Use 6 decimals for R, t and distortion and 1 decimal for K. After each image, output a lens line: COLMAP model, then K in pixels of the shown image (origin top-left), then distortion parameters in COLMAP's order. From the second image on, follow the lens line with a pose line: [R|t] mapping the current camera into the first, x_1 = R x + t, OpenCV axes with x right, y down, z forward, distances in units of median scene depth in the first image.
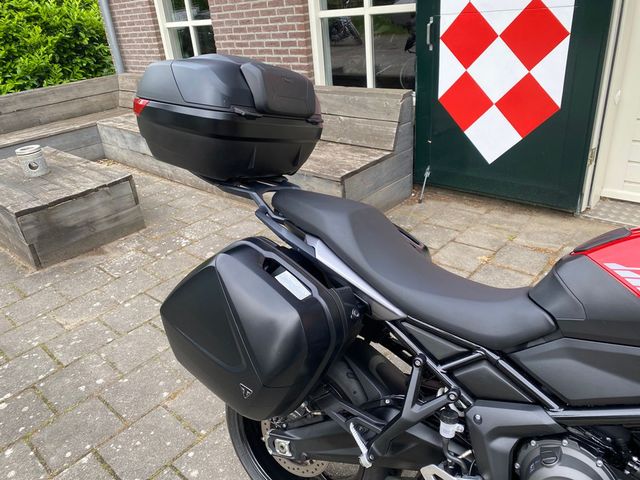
lens RADIAL K [[487.8, 0, 315.9], [0, 487.8, 245.8], [0, 0, 1]] dist [0.005408, -0.004173]
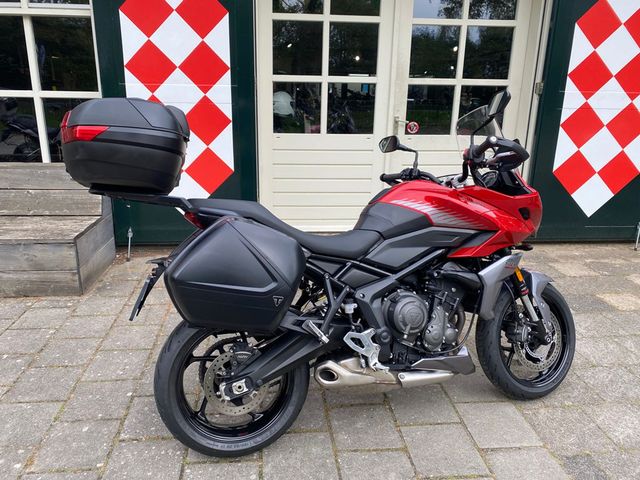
lens RADIAL K [[487.8, 0, 315.9], [0, 487.8, 245.8], [0, 0, 1]] dist [0.005408, -0.004173]
pose [[0.649603, -0.117932, 0.751071, -0.375406], [0.269135, 0.959597, -0.082102, 0.093143], [-0.711043, 0.255473, 0.655097, -0.036648]]
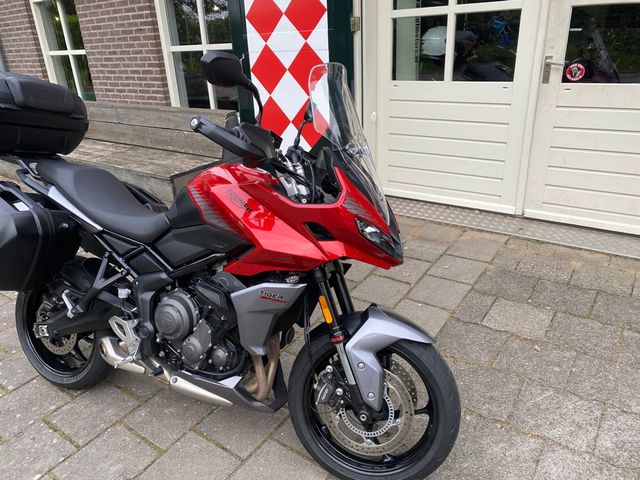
lens RADIAL K [[486.1, 0, 320.0], [0, 486.1, 252.4], [0, 0, 1]] dist [0.000359, -0.002920]
pose [[0.990926, -0.017102, 0.133315, 0.248781], [0.023741, 0.998547, -0.048371, 0.114994], [-0.132294, 0.051097, 0.989893, -0.256136]]
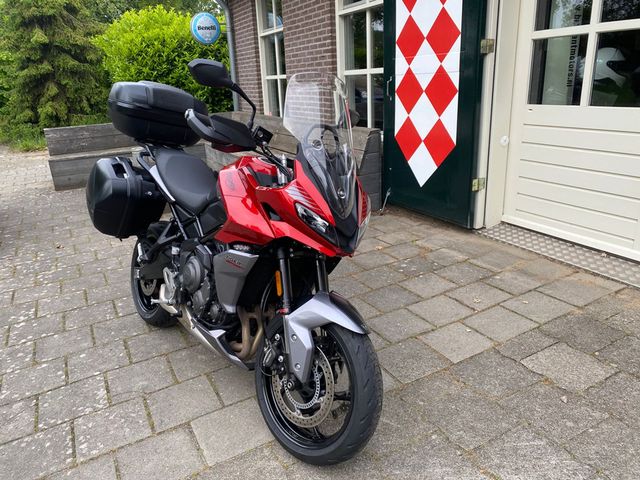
lens RADIAL K [[491.7, 0, 321.9], [0, 491.7, 252.8], [0, 0, 1]] dist [0.005129, -0.008164]
pose [[0.941455, 0.151792, -0.301034, 0.526787], [-0.181121, 0.980831, -0.071867, 0.146059], [0.284355, 0.122183, 0.950901, -0.297977]]
